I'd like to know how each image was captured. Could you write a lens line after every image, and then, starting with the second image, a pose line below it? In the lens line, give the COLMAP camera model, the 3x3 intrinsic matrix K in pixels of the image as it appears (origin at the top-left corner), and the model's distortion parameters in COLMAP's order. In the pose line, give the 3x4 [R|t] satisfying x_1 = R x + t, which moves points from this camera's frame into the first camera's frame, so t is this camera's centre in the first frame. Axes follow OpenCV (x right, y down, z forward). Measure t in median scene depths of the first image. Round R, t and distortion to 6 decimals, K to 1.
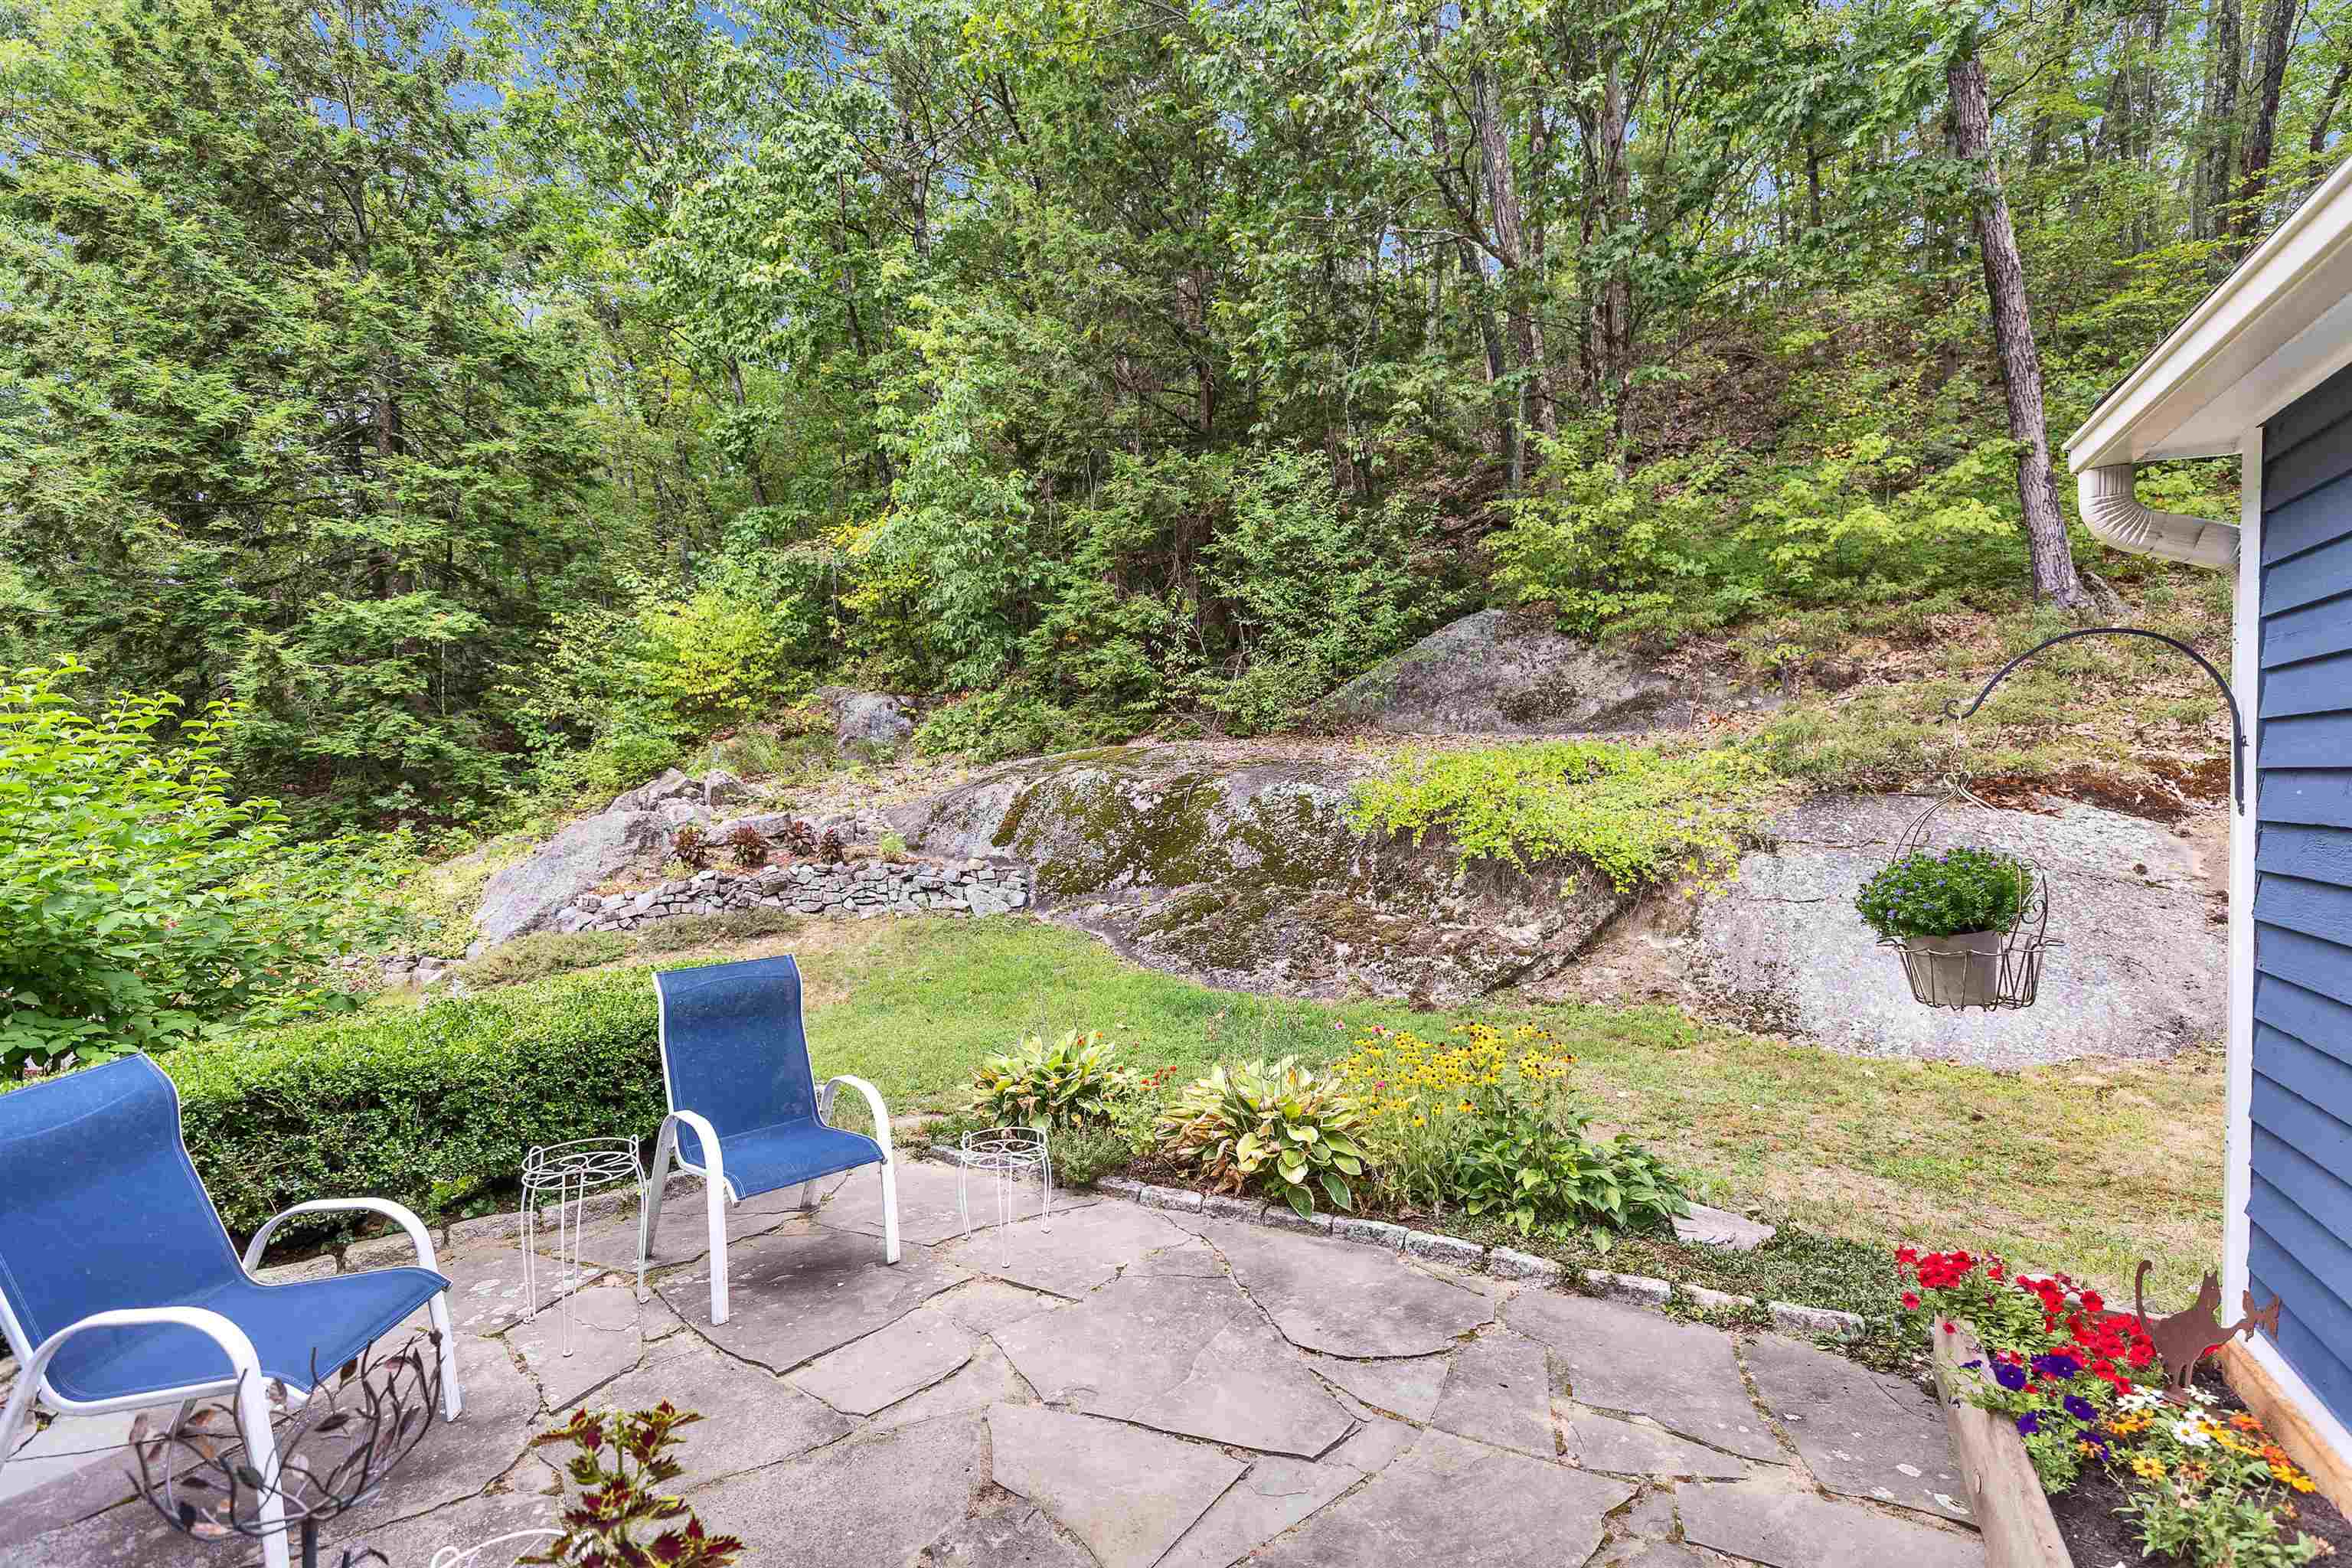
lens RADIAL K [[1052.7, 0, 1186.4], [0, 1052.7, 795.9], [0, 0, 1]] dist [0.004581, -0.000684]
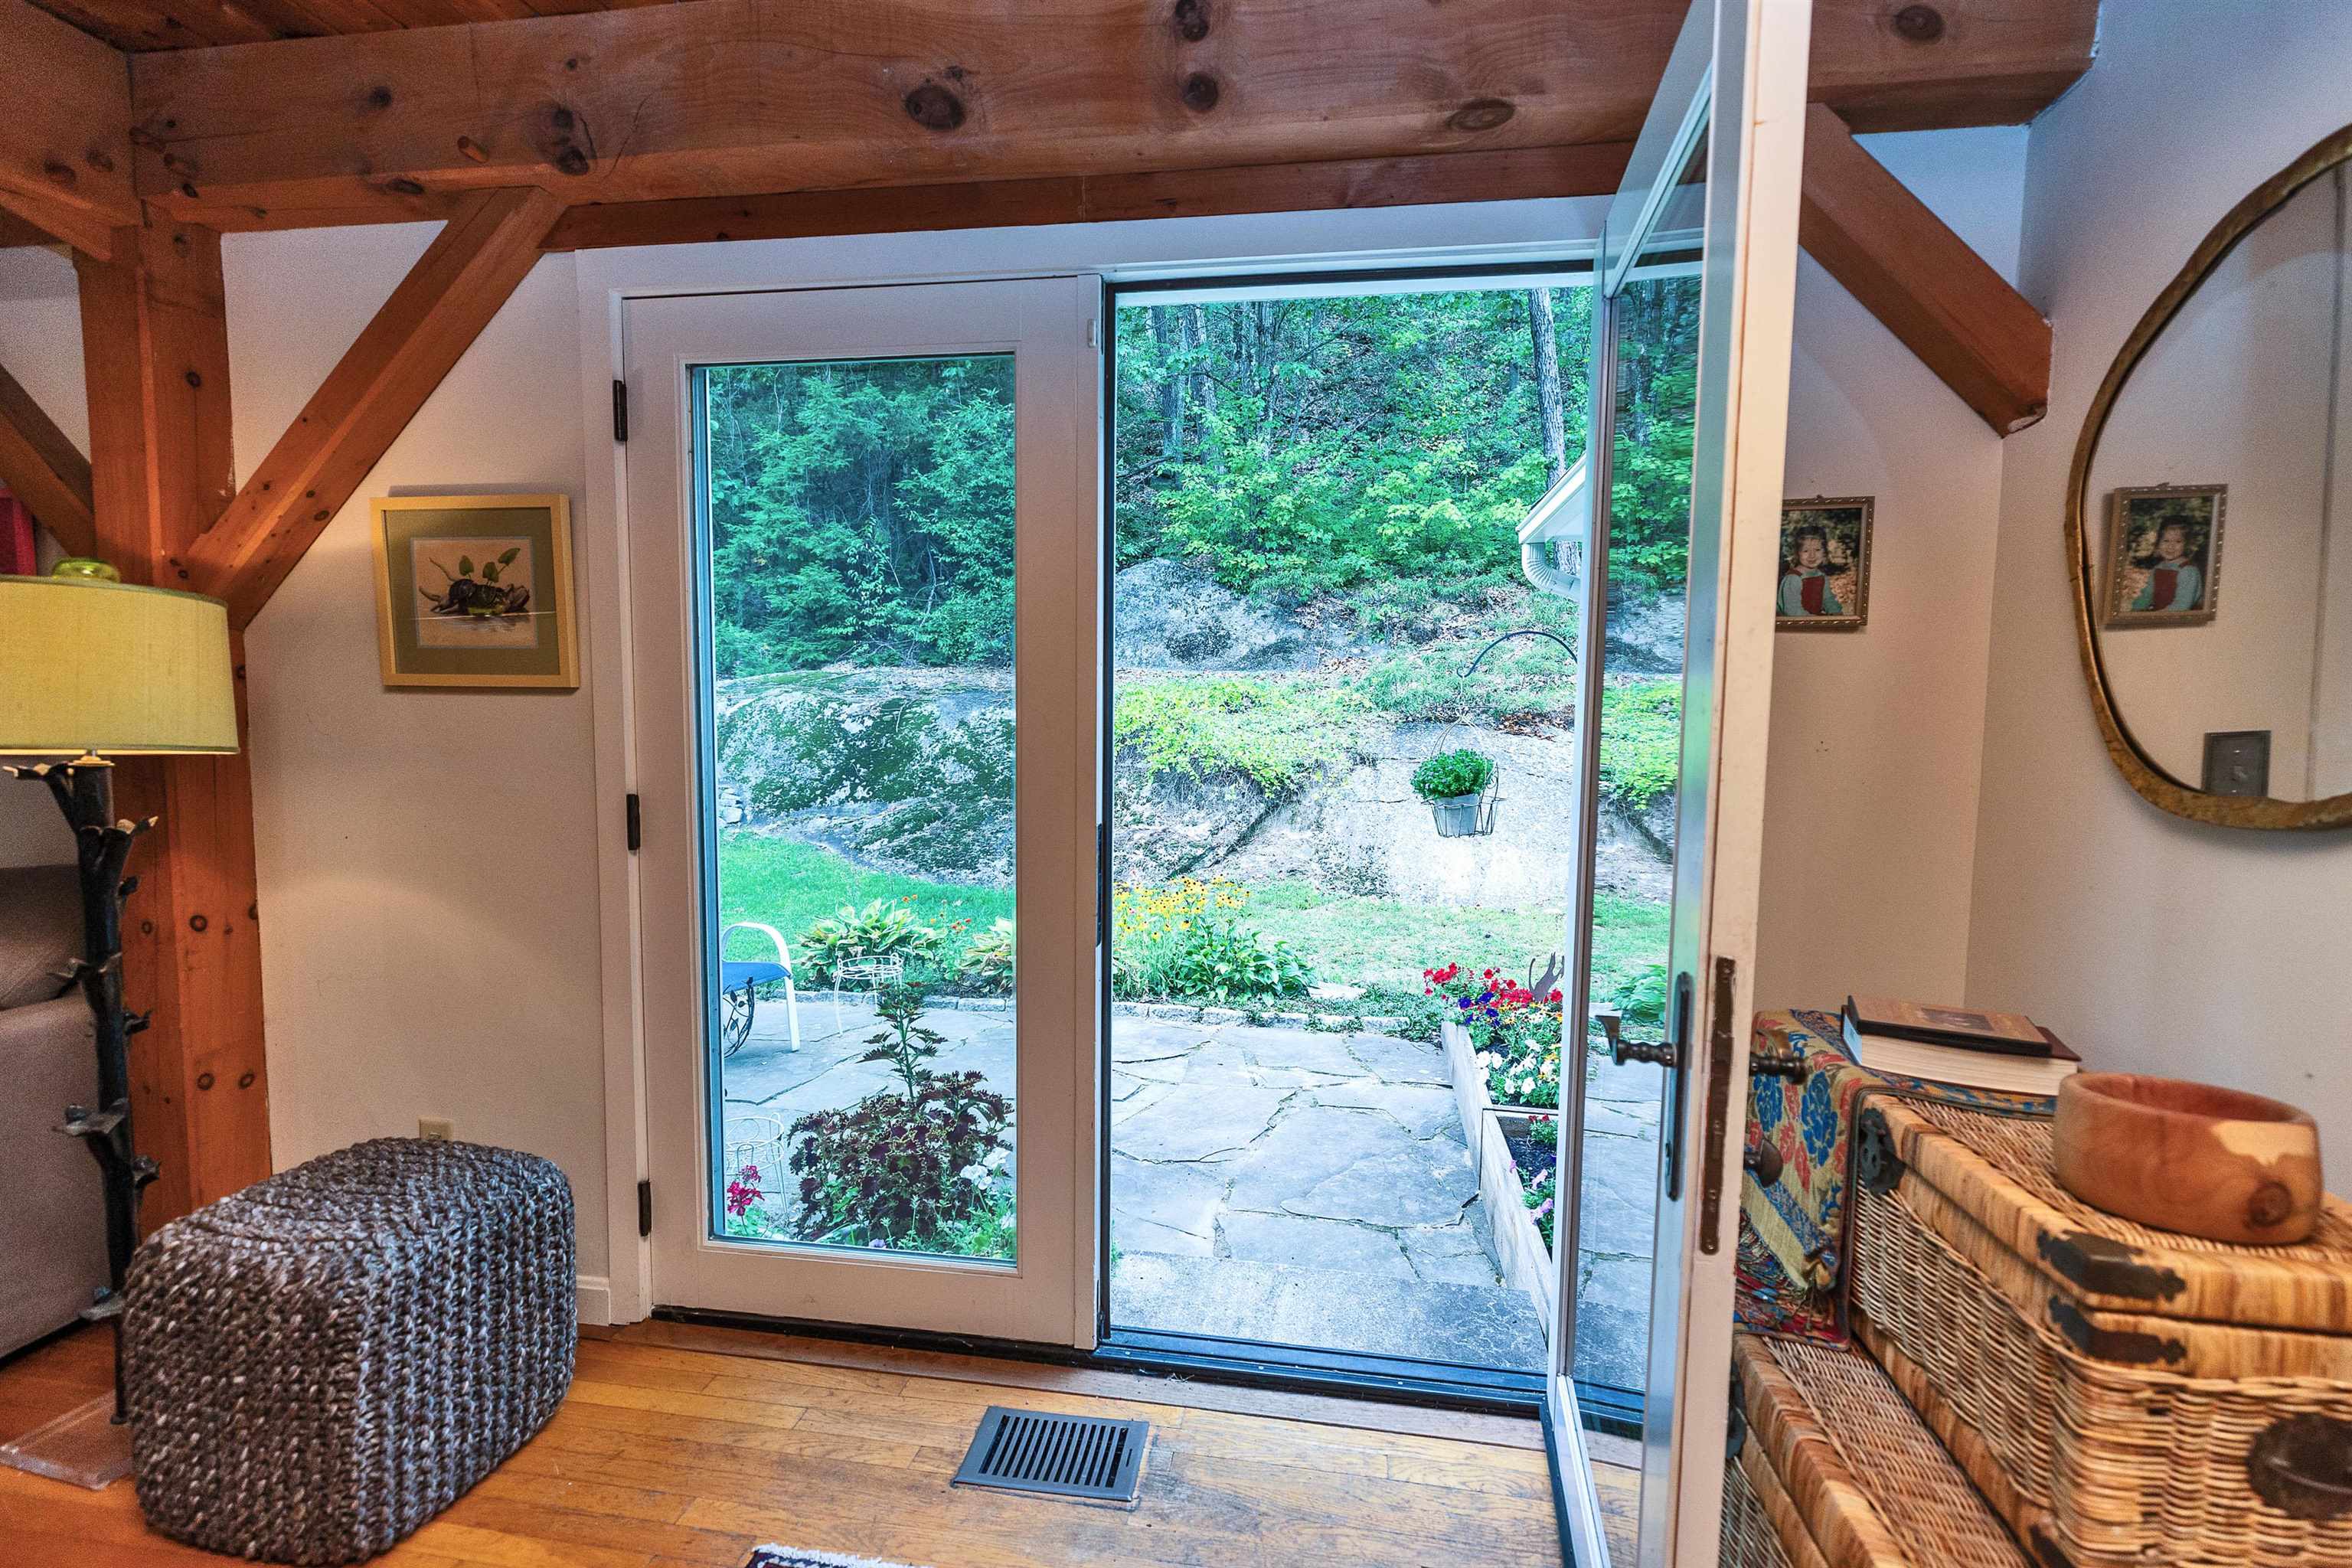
lens RADIAL K [[1052.7, 0, 1180.9], [0, 1052.7, 786.3], [0, 0, 1]] dist [0.004581, -0.000684]
pose [[0.948554, -0.007019, 0.316538, -0.069970], [-0.011800, 0.998276, 0.057499, 0.003505], [-0.316396, -0.058276, 0.946835, -0.133718]]
